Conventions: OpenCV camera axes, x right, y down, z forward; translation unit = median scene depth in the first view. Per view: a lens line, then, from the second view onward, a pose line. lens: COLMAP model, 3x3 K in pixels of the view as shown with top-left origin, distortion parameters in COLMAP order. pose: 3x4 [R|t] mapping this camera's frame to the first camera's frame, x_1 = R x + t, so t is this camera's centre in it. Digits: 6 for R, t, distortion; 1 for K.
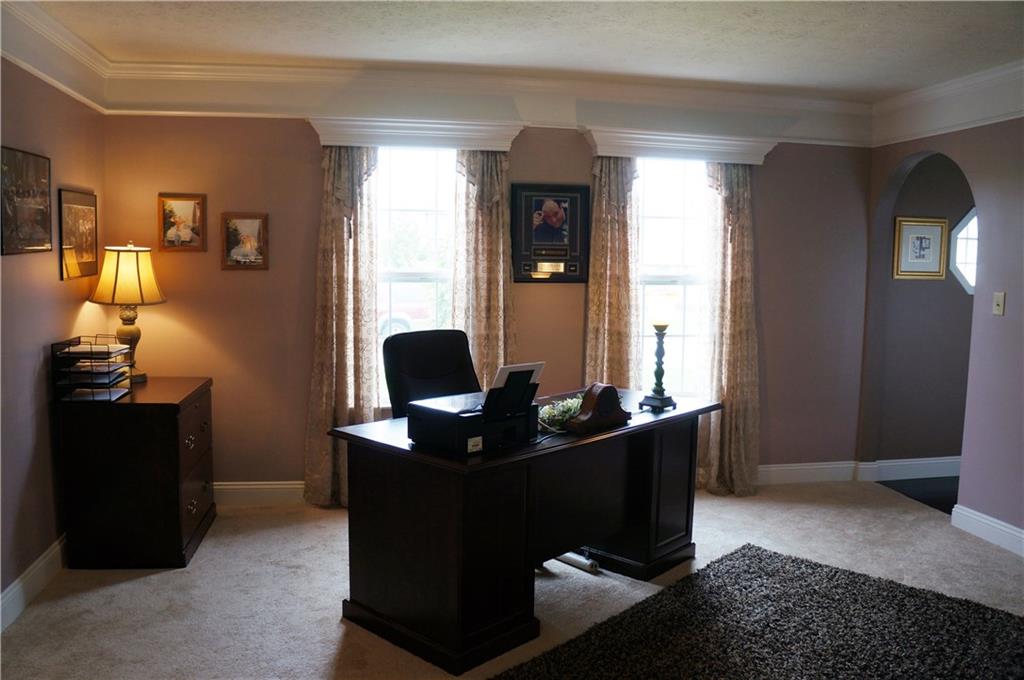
lens RADIAL K [[831.3, 0, 508.9], [0, 831.3, 325.4], [0, 0, 1]] dist [-0.115831, 0.010356]
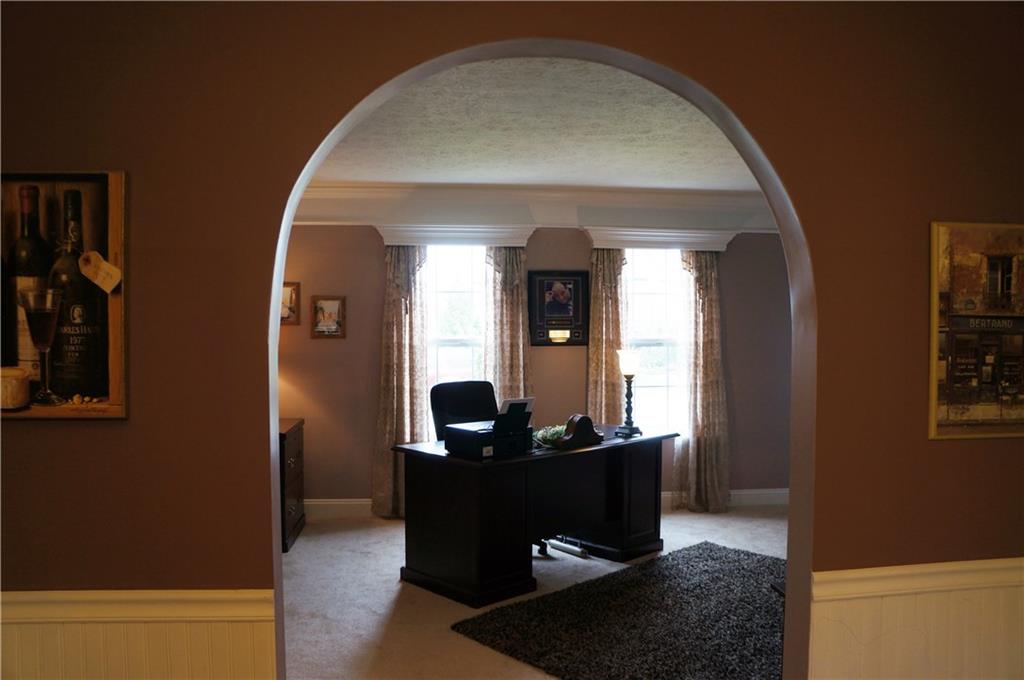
lens RADIAL K [[831.3, 0, 508.9], [0, 831.3, 325.4], [0, 0, 1]] dist [-0.115831, 0.010356]
pose [[0.997625, -0.013504, -0.067549, 0.062859], [0.008101, 0.996792, -0.079625, 0.020913], [0.068407, 0.078888, 0.994534, -0.319878]]
